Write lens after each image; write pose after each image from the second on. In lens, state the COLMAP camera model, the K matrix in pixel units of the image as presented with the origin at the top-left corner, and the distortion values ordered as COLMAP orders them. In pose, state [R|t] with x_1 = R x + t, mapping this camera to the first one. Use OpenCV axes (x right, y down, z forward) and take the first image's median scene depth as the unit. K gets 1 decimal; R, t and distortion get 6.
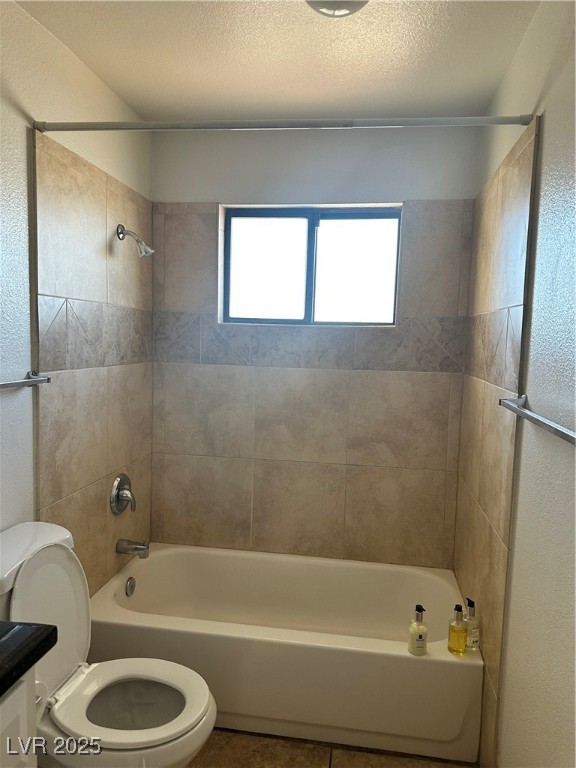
lens RADIAL K [[545.5, 0, 290.7], [0, 545.5, 380.1], [0, 0, 1]] dist [0.050353, -0.048007]
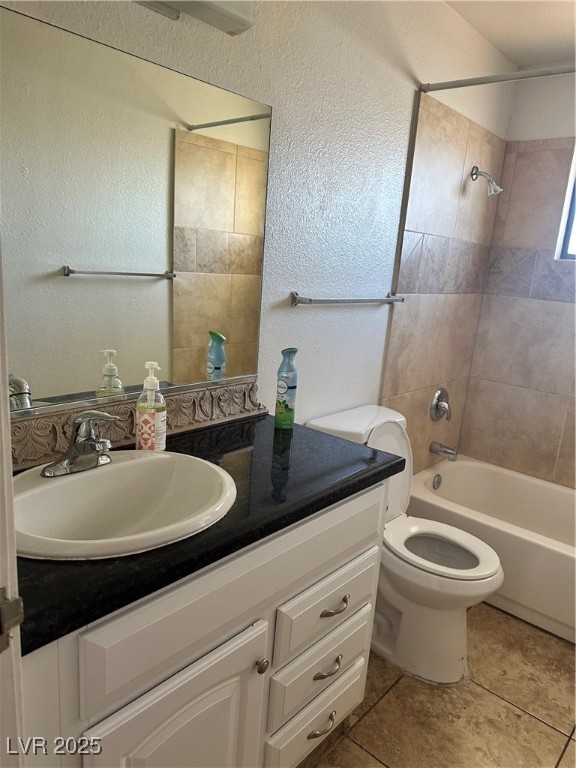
lens RADIAL K [[545.5, 0, 285.5], [0, 545.5, 396.1], [0, 0, 1]] dist [0.050353, -0.048007]
pose [[0.841543, 0.159758, -0.516026, 0.019962], [-0.089813, 0.983351, 0.157971, 0.035131], [0.532672, -0.086594, 0.841880, -0.191314]]
